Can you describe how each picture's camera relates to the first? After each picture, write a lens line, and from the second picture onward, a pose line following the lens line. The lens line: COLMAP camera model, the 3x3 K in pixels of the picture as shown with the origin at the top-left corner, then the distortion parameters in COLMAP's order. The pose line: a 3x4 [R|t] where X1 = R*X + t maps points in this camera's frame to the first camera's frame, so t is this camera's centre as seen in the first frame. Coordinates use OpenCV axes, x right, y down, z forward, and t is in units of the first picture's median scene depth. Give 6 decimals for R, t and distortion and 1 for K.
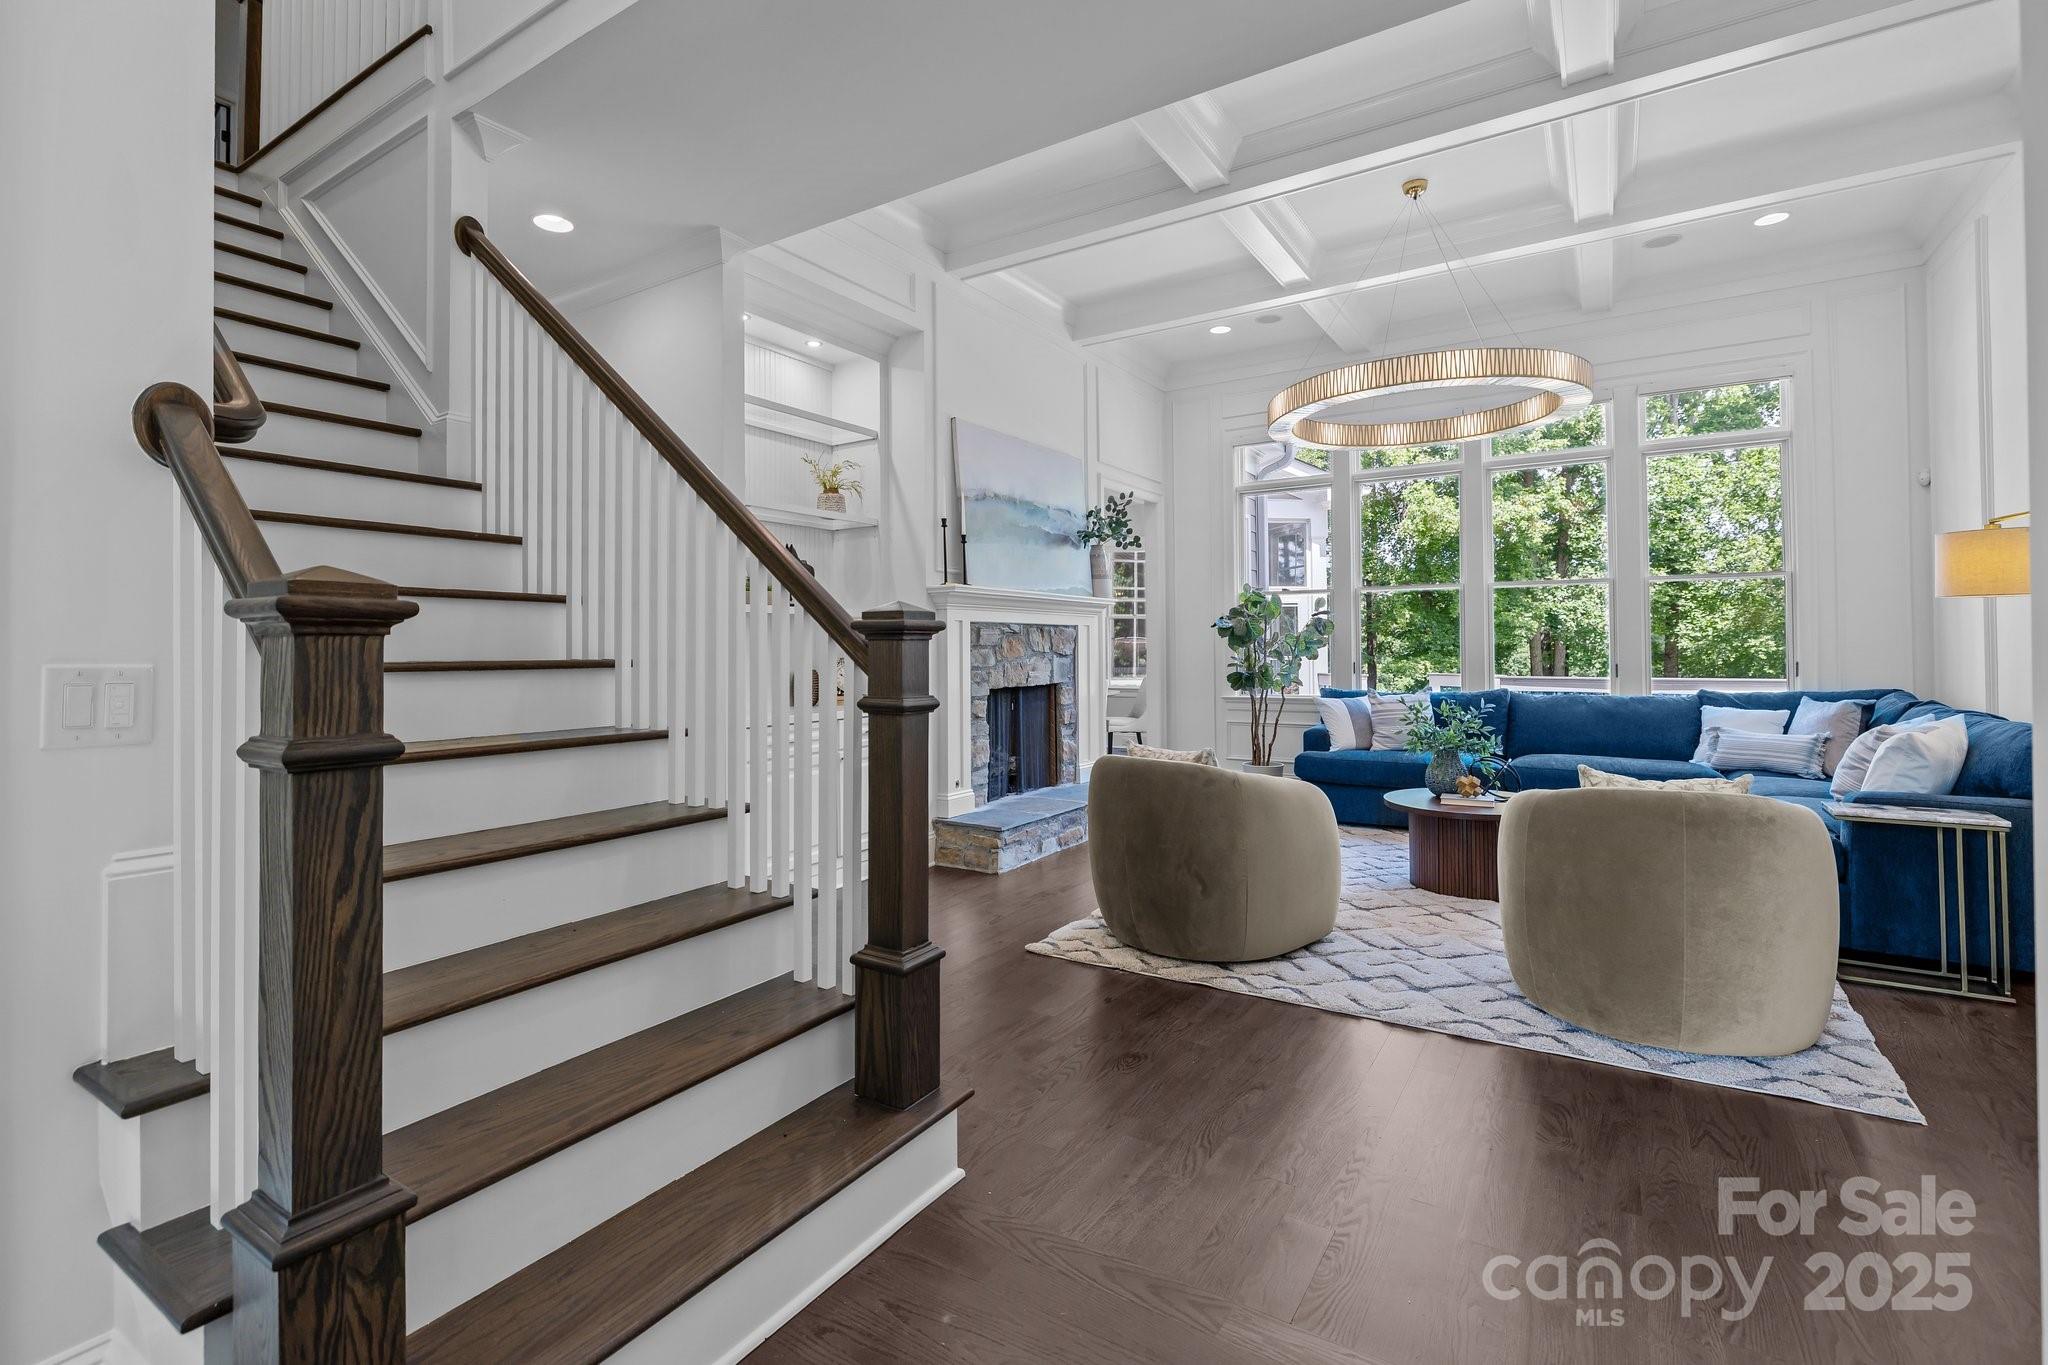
lens RADIAL K [[928.9, 0, 1018.3], [0, 928.9, 629.4], [0, 0, 1]] dist [0.000178, 0.000009]
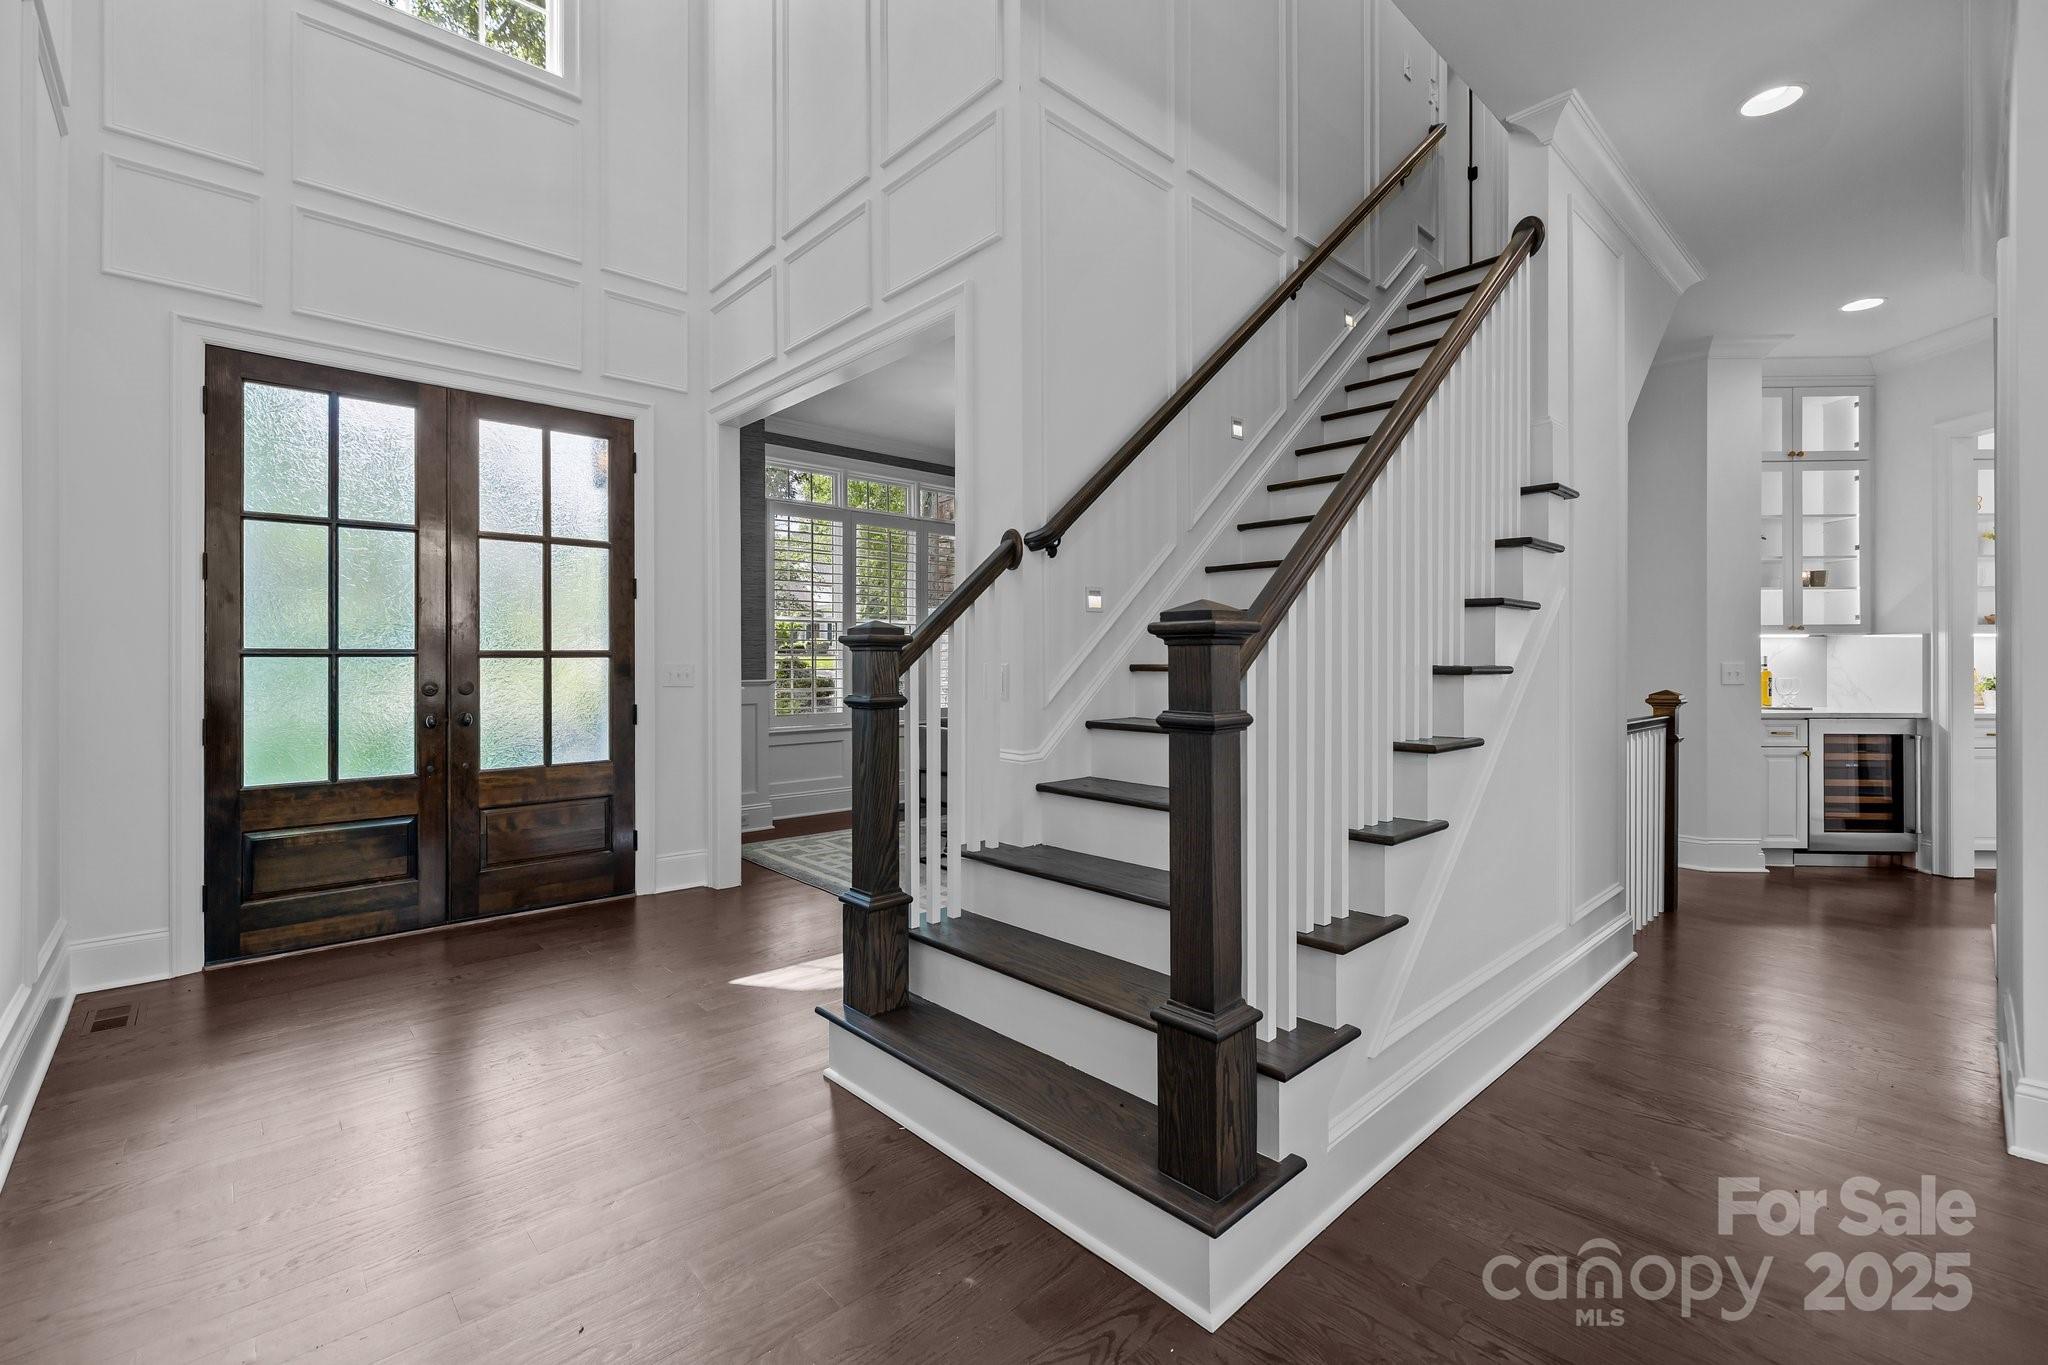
lens RADIAL K [[866.3, 0, 1010.6], [0, 866.3, 669.3], [0, 0, 1]] dist [-0.000187, 0.000452]
pose [[-0.237440, 0.010271, -0.971348, 0.724771], [0.016531, 0.999842, 0.006532, 0.029249], [0.971261, -0.014507, -0.237573, 1.076900]]
